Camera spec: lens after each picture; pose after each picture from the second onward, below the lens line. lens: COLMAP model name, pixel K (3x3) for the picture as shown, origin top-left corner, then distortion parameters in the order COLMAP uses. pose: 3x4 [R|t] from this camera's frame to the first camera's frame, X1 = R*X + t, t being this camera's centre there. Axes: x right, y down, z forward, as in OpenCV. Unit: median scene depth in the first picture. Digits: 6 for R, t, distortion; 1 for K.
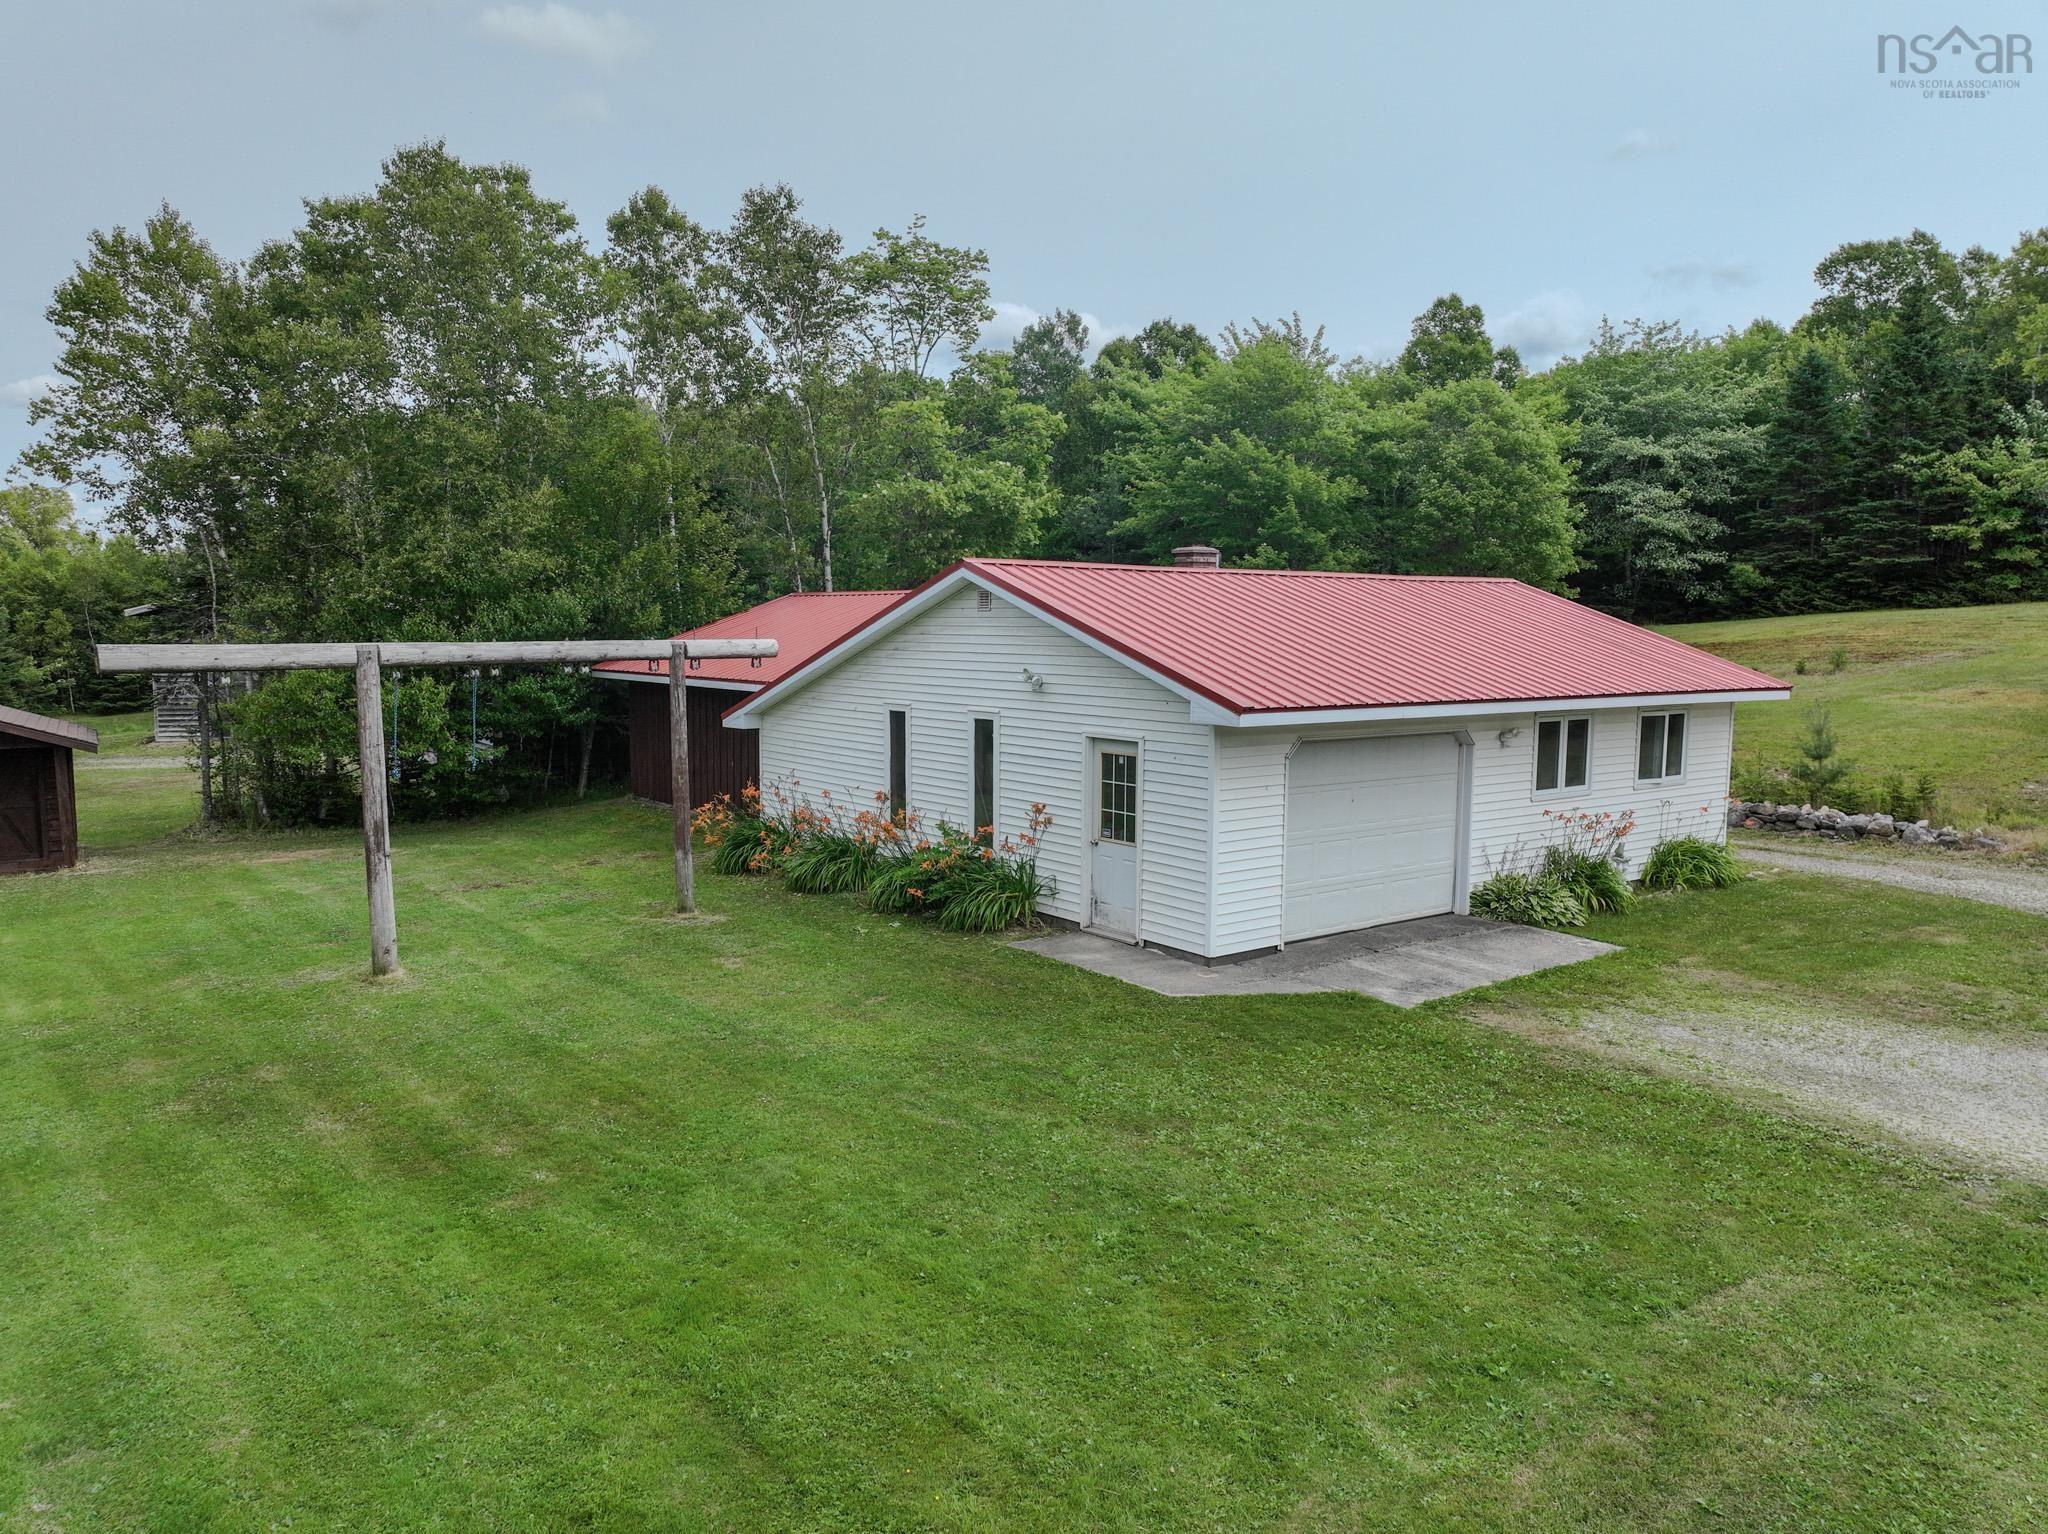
lens RADIAL K [[1439.4, 0, 1012.8], [0, 1439.4, 775.1], [0, 0, 1]] dist [0.004815, 0.006091]
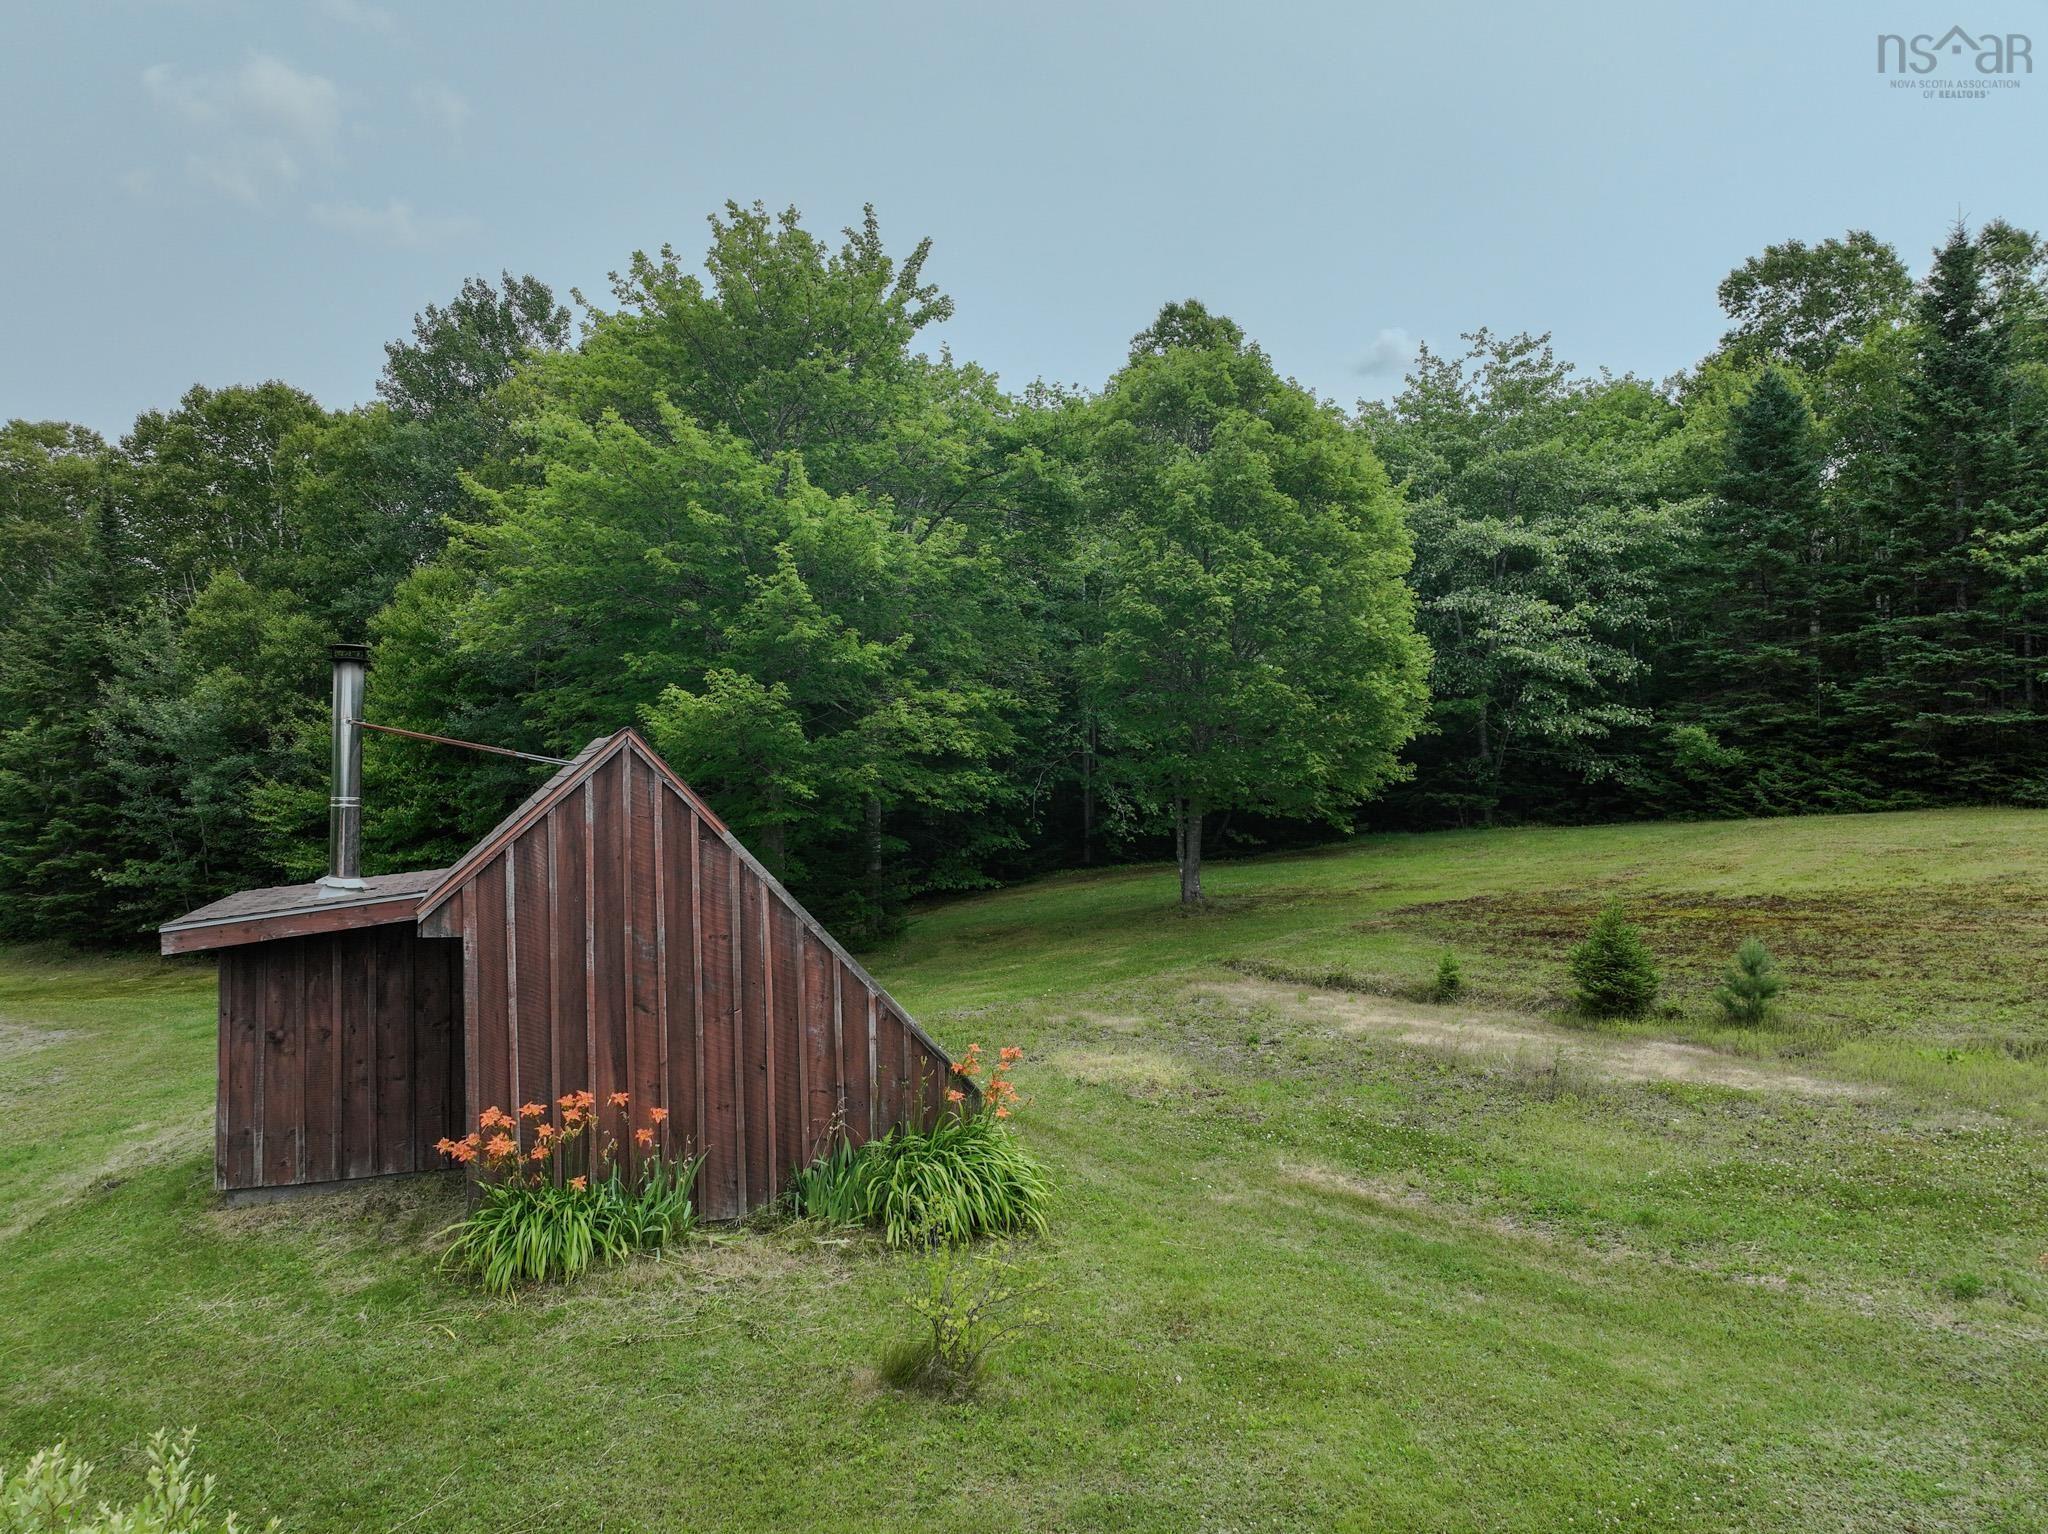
lens RADIAL K [[1439.4, 0, 1012.8], [0, 1439.4, 775.1], [0, 0, 1]] dist [0.004815, 0.006091]
pose [[0.989487, -0.004645, 0.144545, 0.153756], [0.021189, 0.993354, -0.113128, -0.067075], [-0.143059, 0.115002, 0.983010, 0.472263]]
